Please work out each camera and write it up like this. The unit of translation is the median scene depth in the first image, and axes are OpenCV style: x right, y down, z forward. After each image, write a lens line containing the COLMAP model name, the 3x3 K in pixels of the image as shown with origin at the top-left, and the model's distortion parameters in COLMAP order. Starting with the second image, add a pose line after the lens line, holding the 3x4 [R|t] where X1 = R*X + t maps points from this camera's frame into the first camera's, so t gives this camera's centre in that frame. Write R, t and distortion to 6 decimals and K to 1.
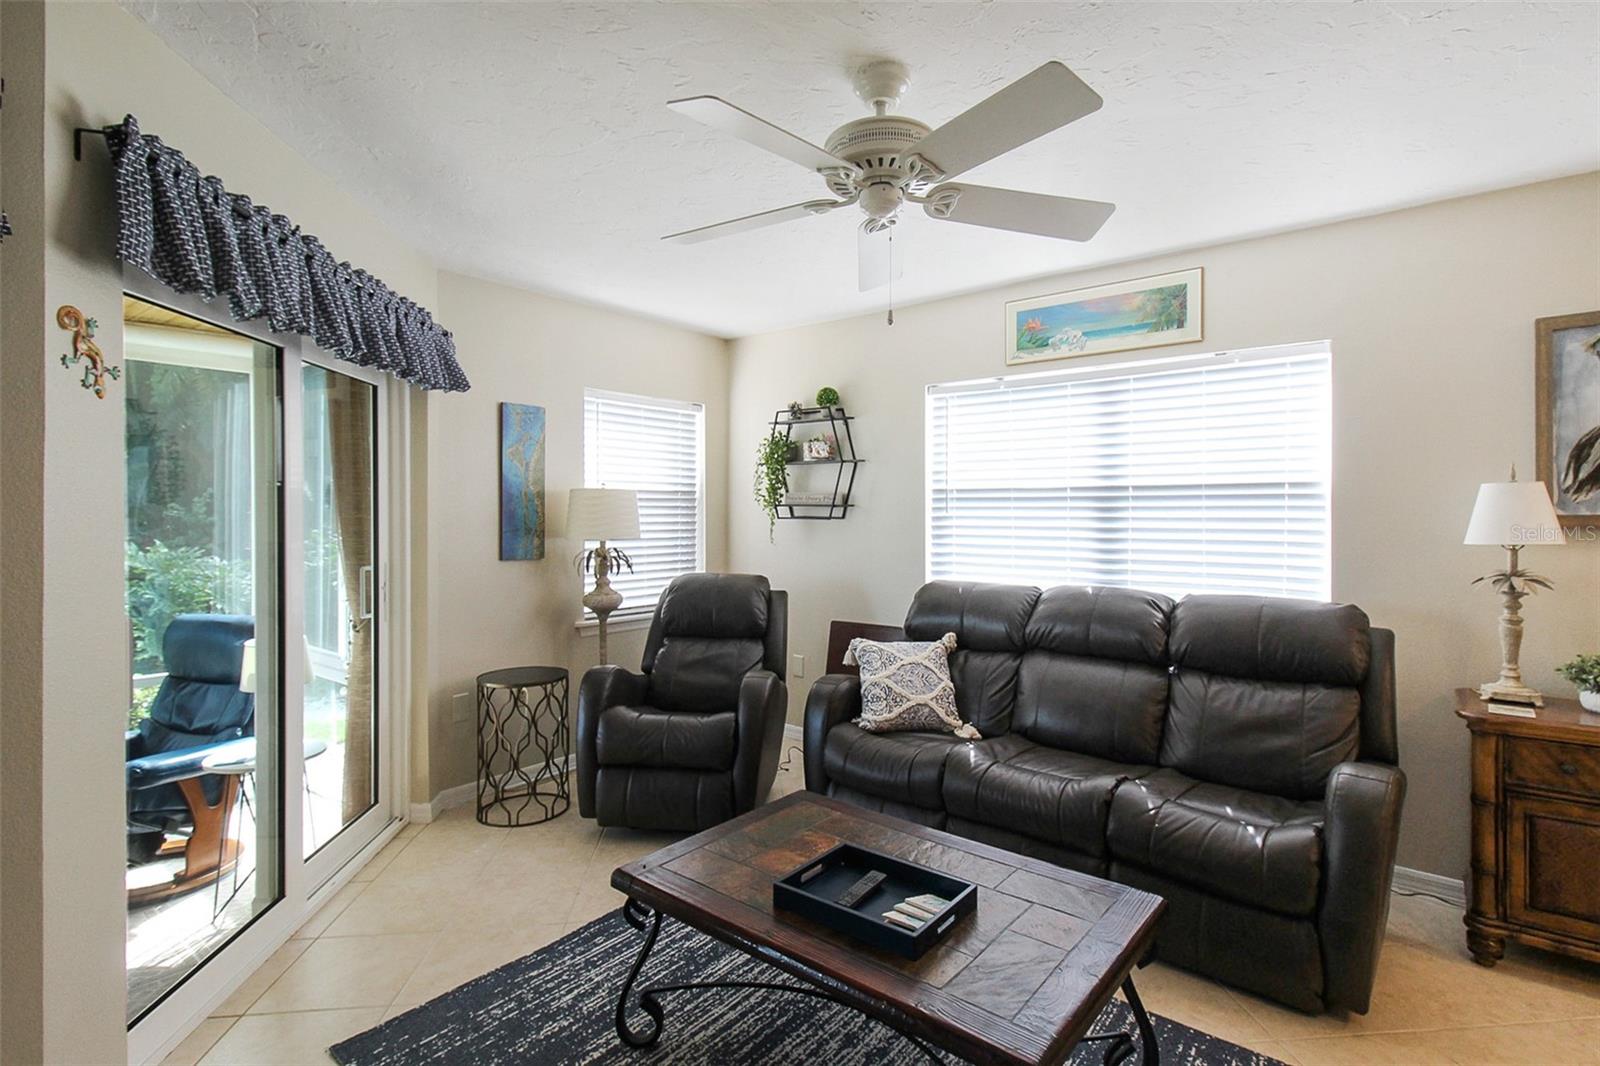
lens RADIAL K [[837.8, 0, 803.3], [0, 837.8, 526.4], [0, 0, 1]] dist [0.023012, -0.002565]
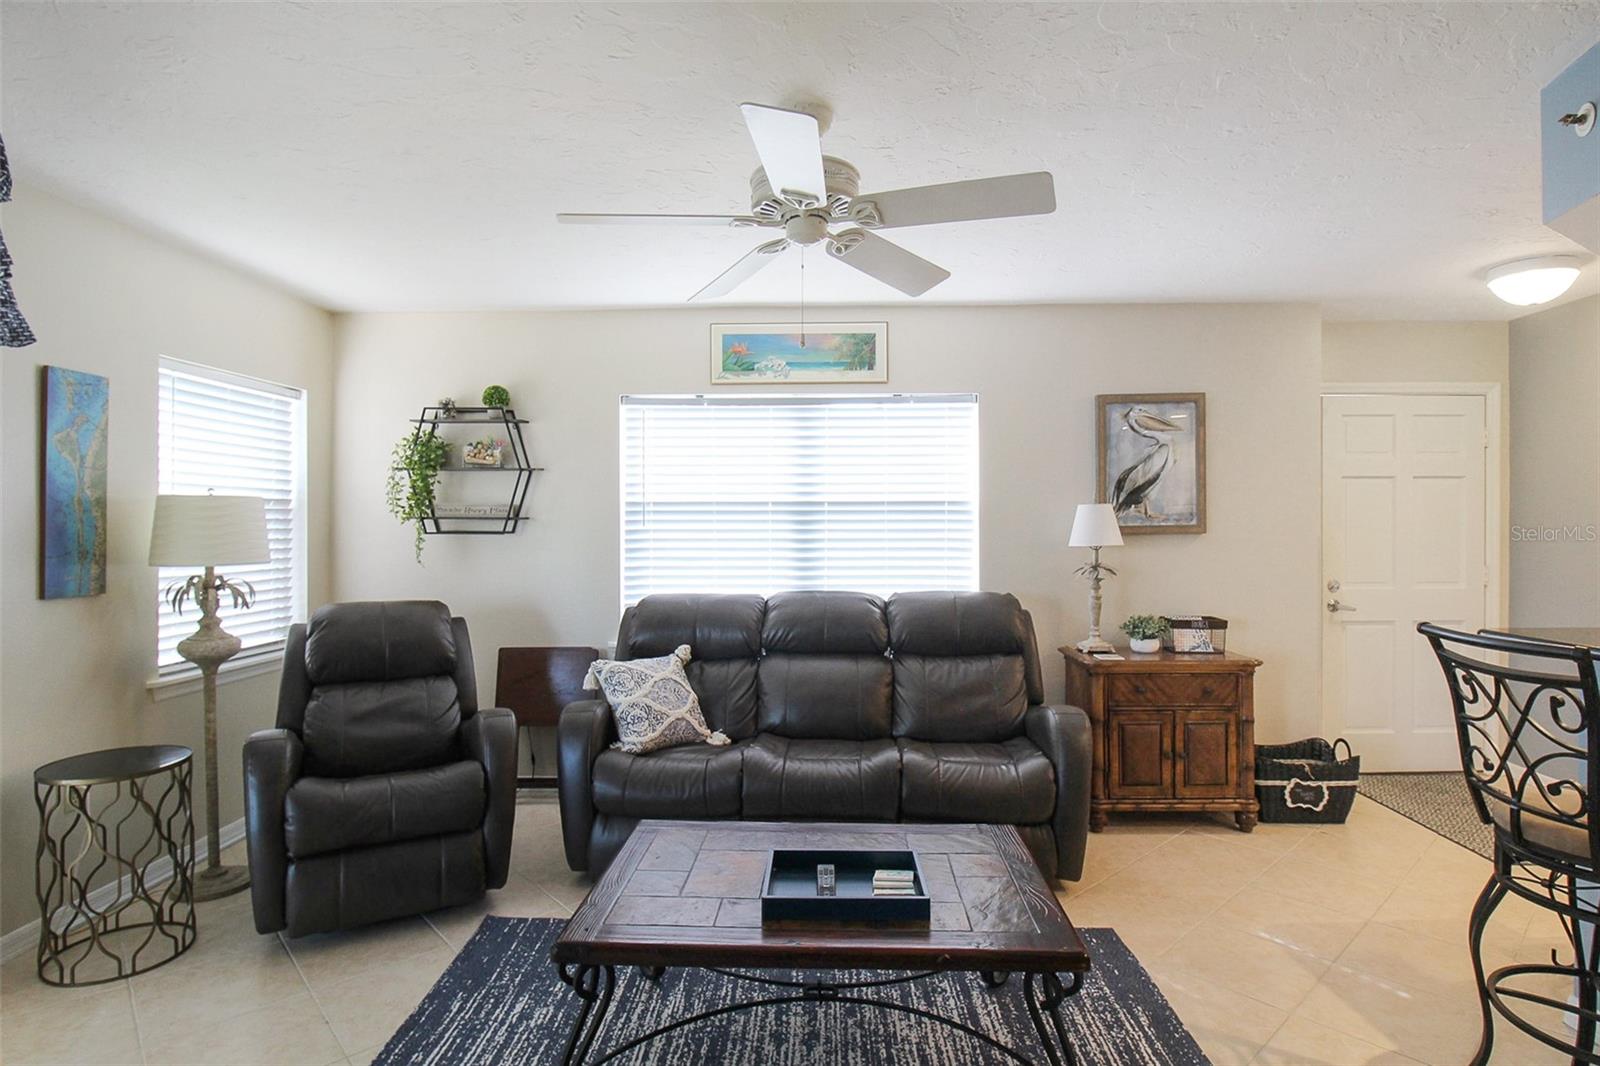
lens RADIAL K [[850.9, 0, 862.8], [0, 850.9, 530.3], [0, 0, 1]] dist [-0.004492, -0.002481]
pose [[0.781513, -0.007531, 0.623843, -0.305364], [0.013971, 0.999888, -0.005432, -0.002529], [-0.623732, 0.012961, 0.781531, 0.071054]]
